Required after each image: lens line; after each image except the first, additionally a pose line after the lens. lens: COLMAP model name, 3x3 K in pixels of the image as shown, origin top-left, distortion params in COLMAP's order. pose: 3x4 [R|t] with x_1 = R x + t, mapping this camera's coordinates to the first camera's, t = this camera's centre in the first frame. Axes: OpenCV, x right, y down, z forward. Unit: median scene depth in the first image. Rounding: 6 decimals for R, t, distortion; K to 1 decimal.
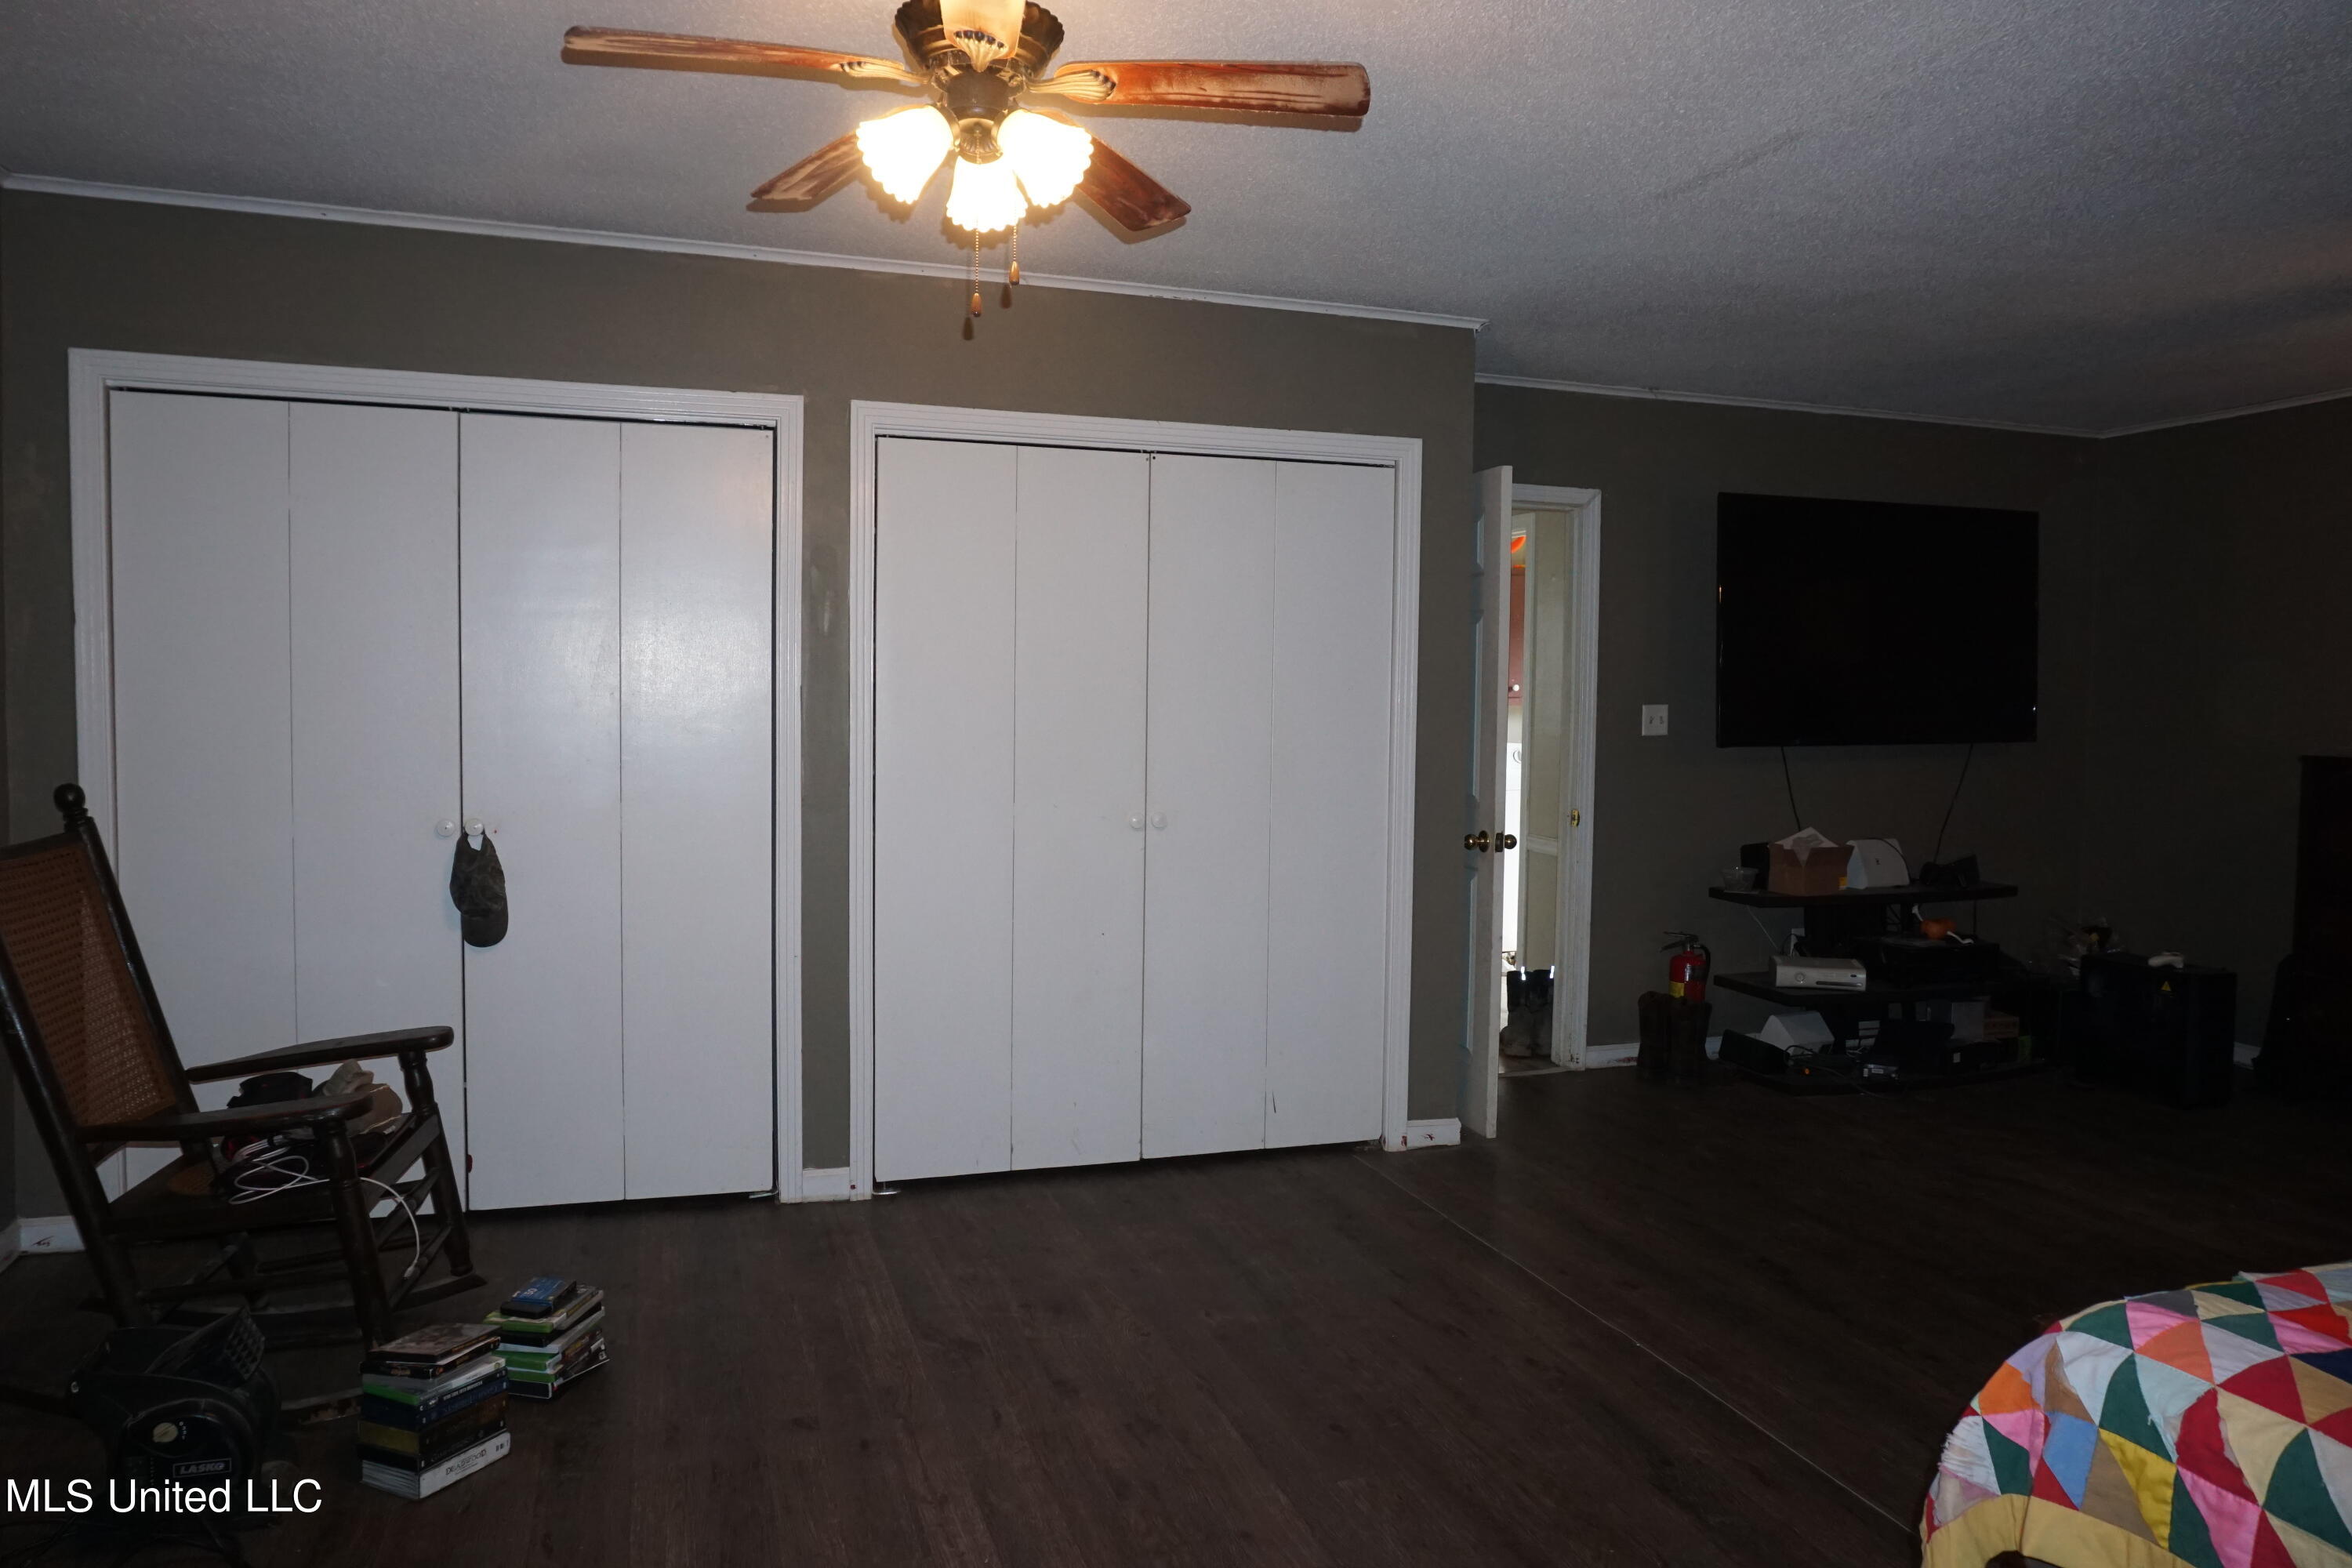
lens RADIAL K [[1578.5, 0, 1182.1], [0, 1578.5, 779.8], [0, 0, 1]] dist [-0.054569, 0.041605]
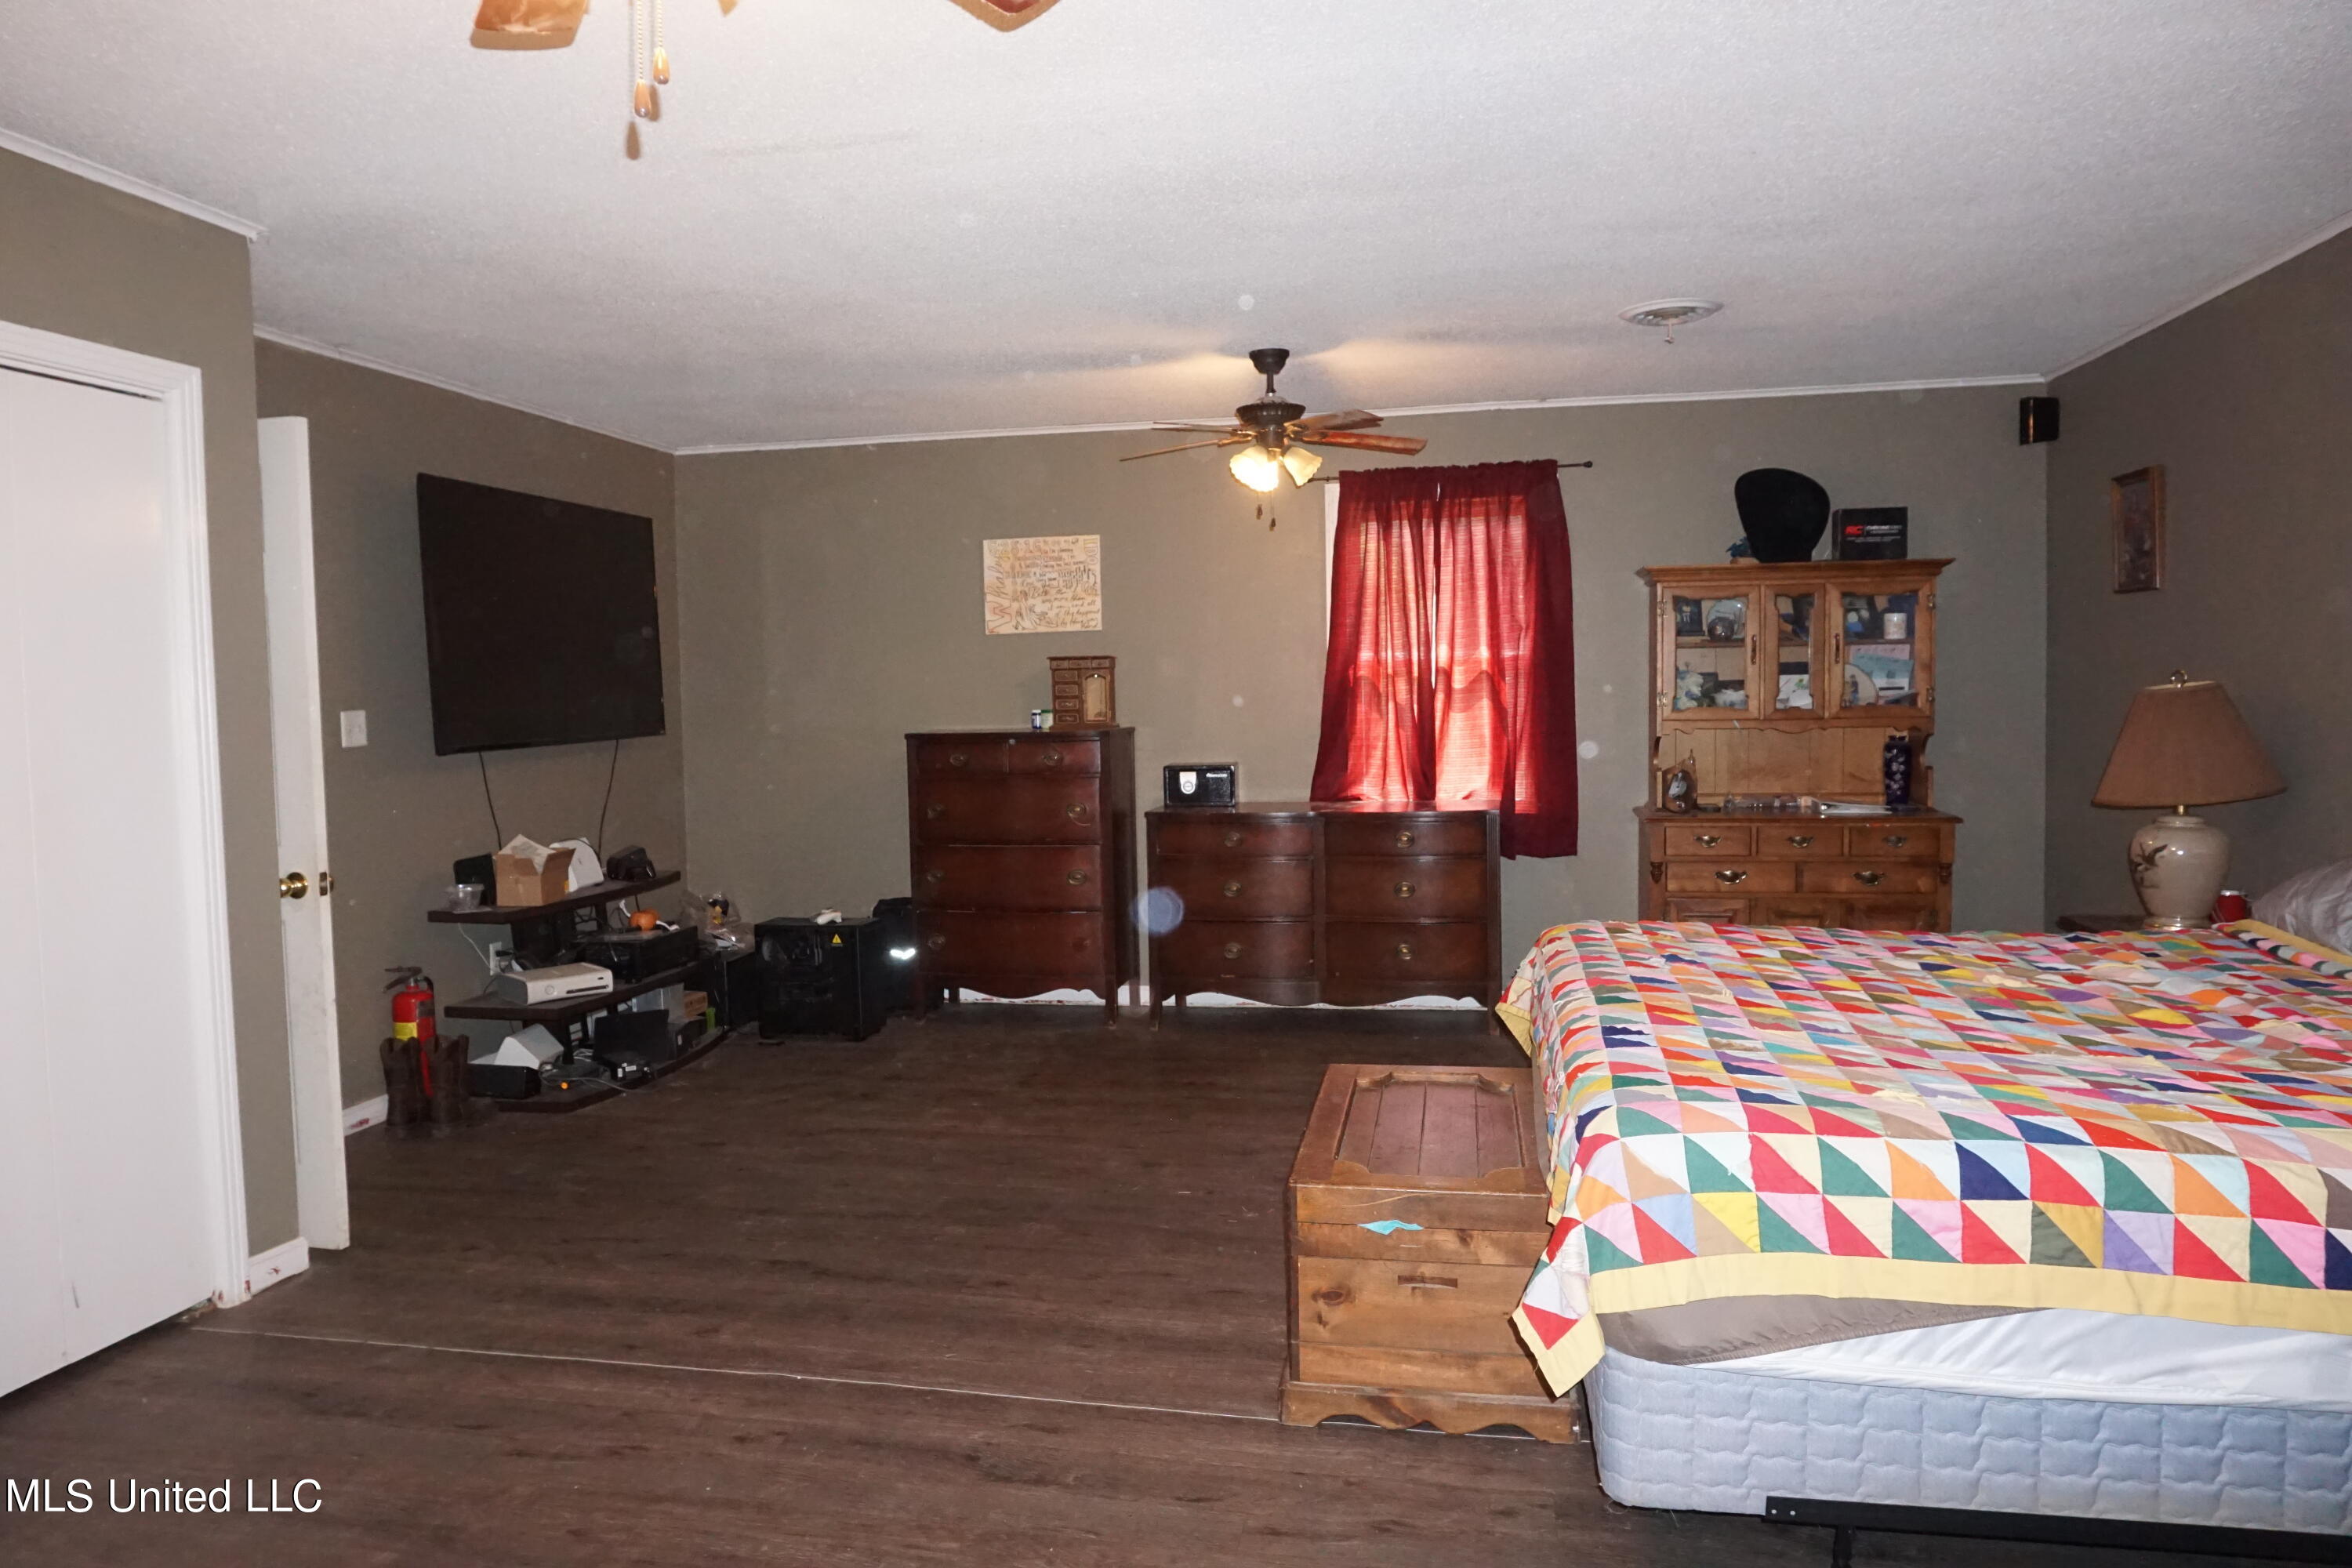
lens RADIAL K [[1575.7, 0, 1171.6], [0, 1575.7, 781.4], [0, 0, 1]] dist [-0.066898, 0.049016]
pose [[0.486784, -0.069427, 0.870759, -0.236485], [0.069448, 0.996757, 0.040649, -0.013014], [-0.870757, 0.040686, 0.490027, 0.195338]]
